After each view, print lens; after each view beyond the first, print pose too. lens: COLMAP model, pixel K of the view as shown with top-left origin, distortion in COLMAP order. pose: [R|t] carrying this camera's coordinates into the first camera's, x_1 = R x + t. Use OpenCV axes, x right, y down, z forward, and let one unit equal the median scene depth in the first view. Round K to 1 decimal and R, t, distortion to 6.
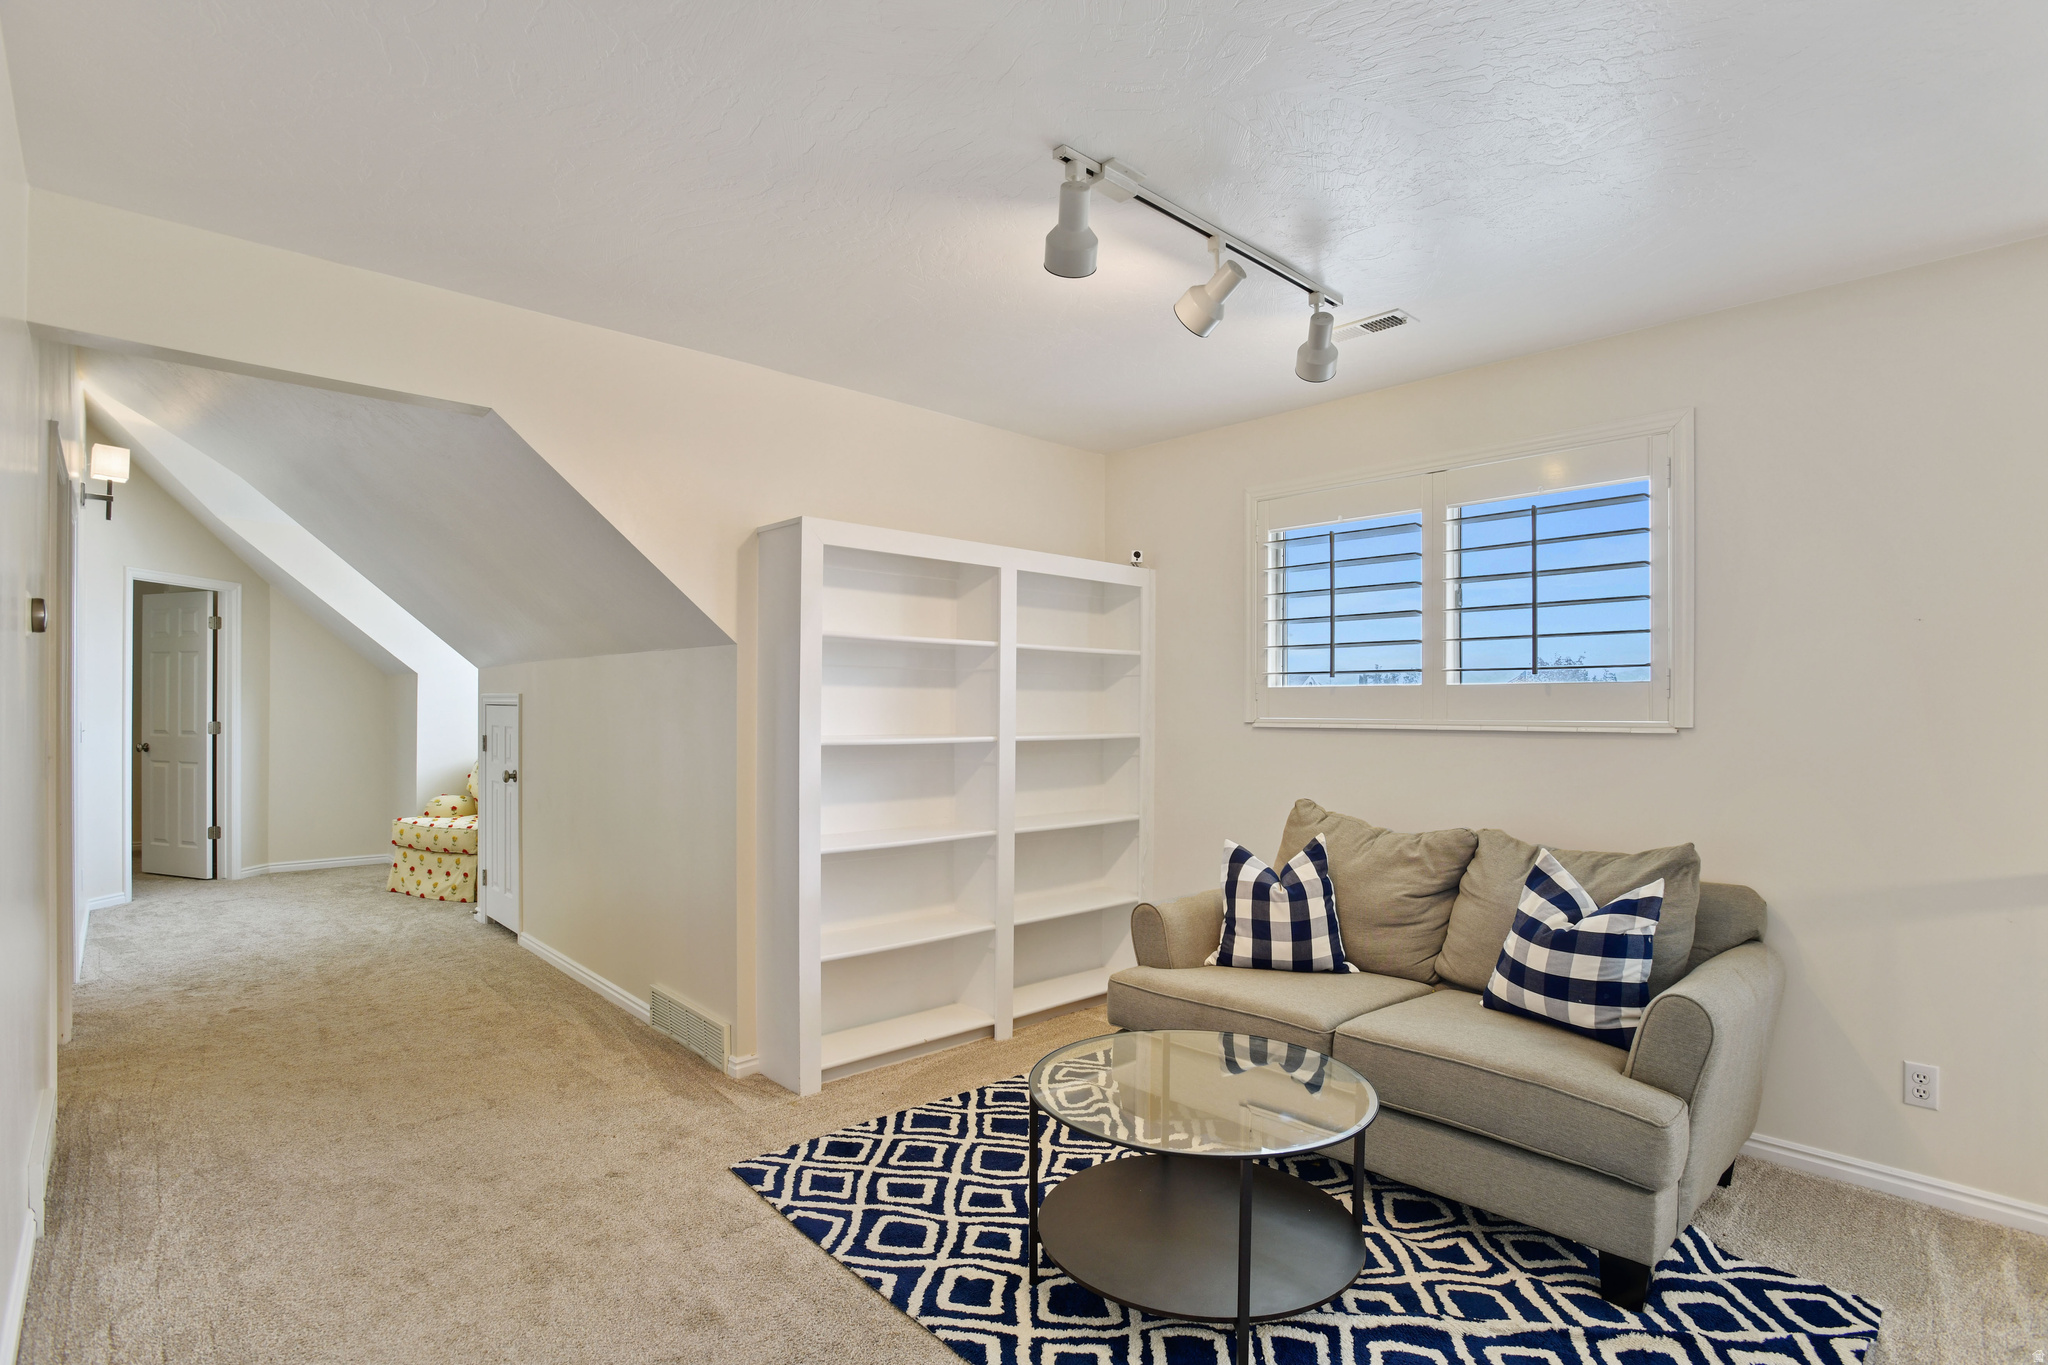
lens RADIAL K [[1004.2, 0, 1016.5], [0, 1004.2, 689.8], [0, 0, 1]] dist [-0.025343, 0.004328]
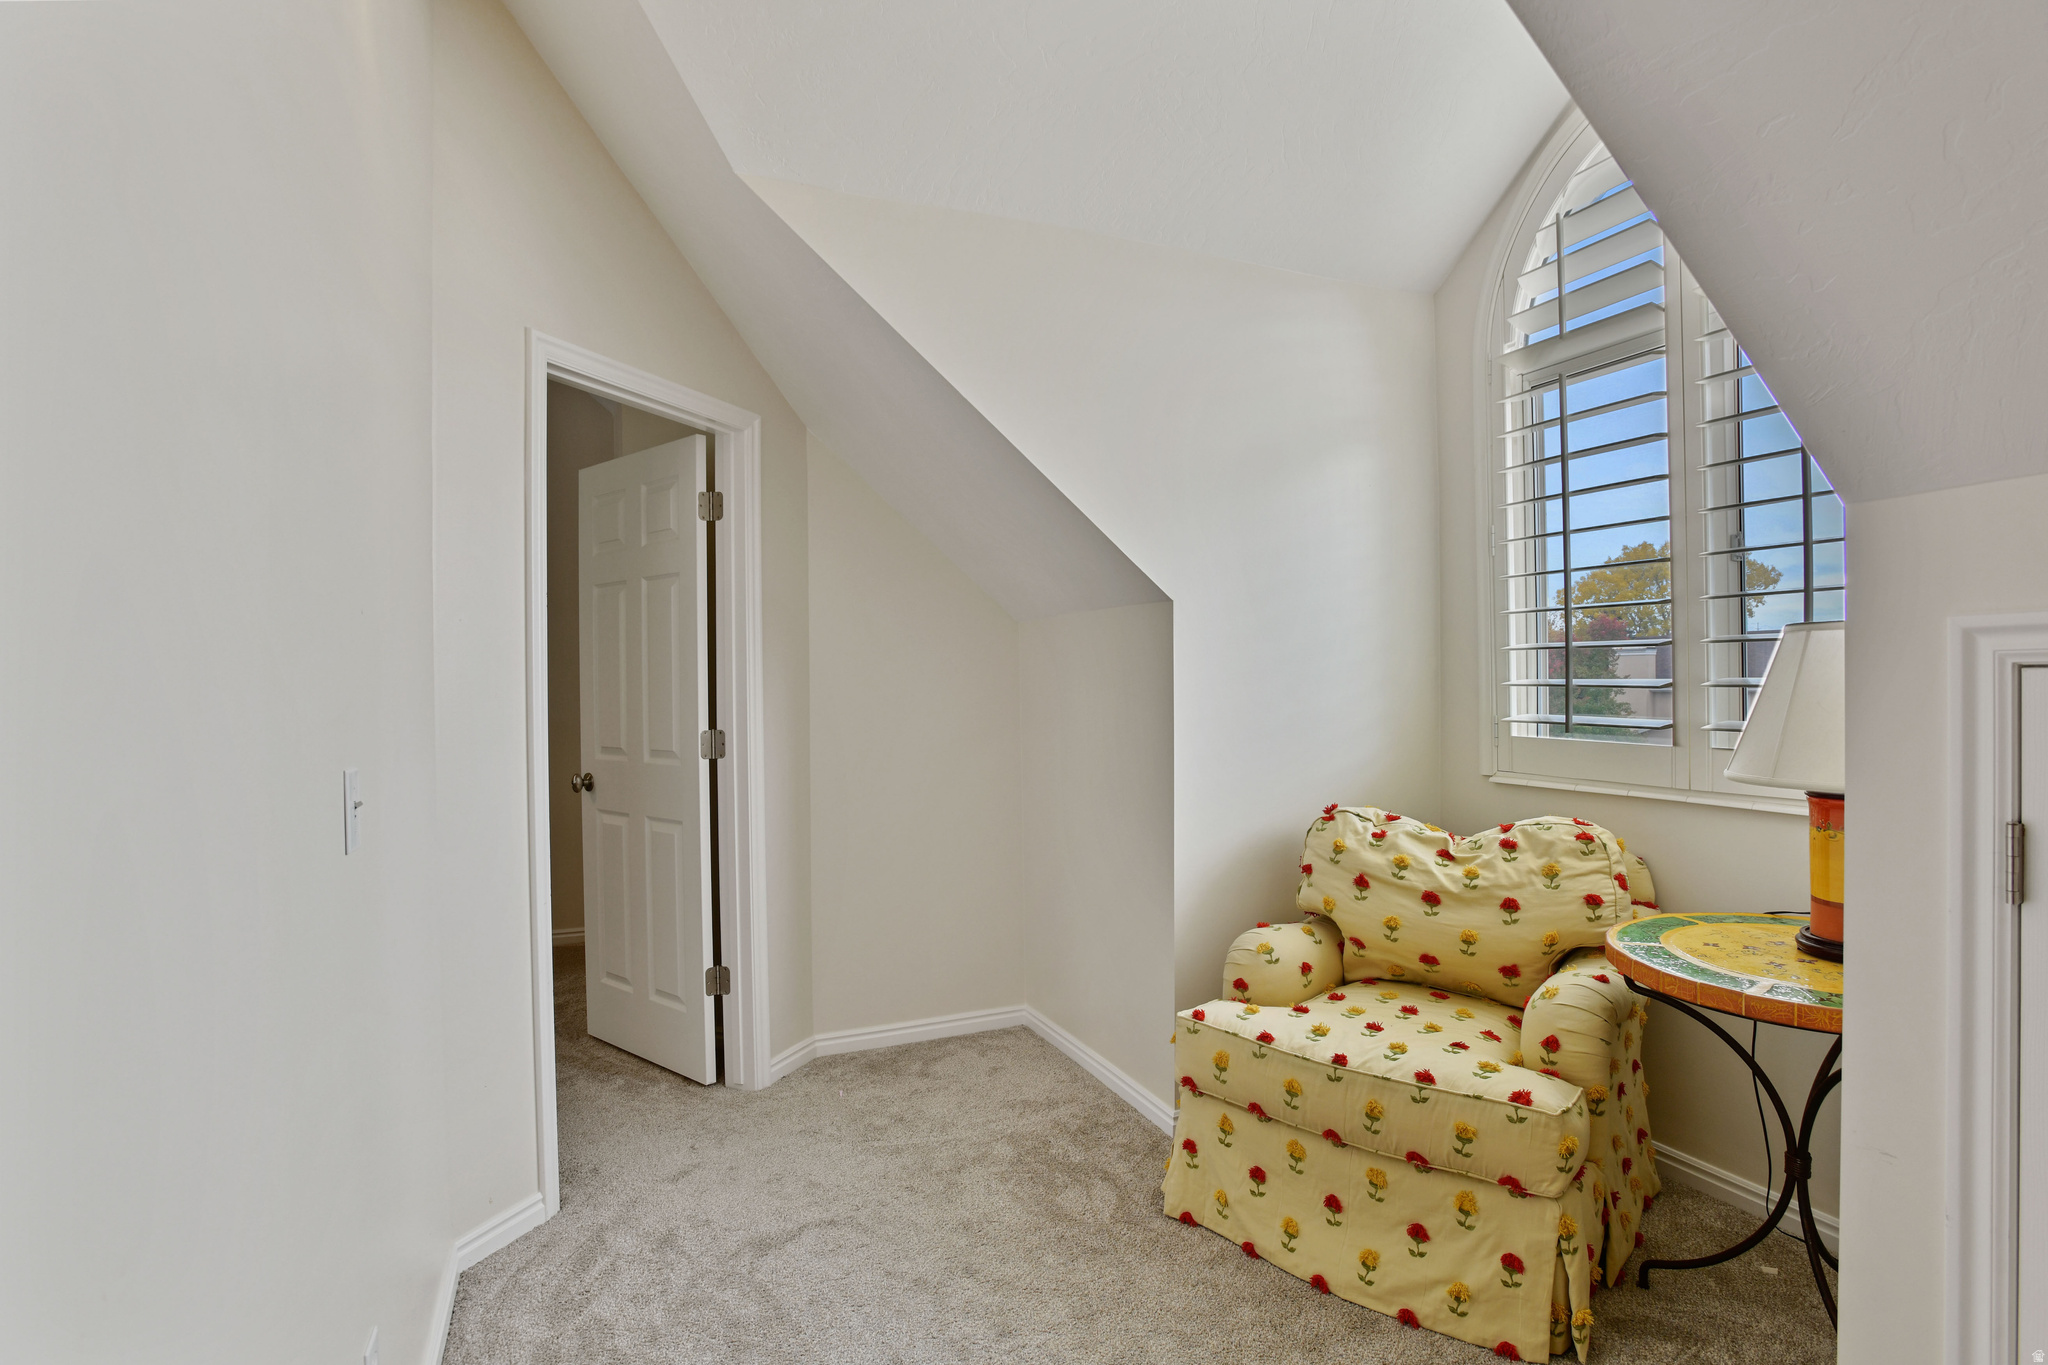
lens RADIAL K [[1004.2, 0, 1019.6], [0, 1004.2, 696.6], [0, 0, 1]] dist [-0.025343, 0.004328]
pose [[0.945915, -0.015204, -0.324058, -0.536195], [0.017240, 0.999846, 0.003412, 0.018197], [0.323956, -0.008814, 0.946031, 0.621201]]
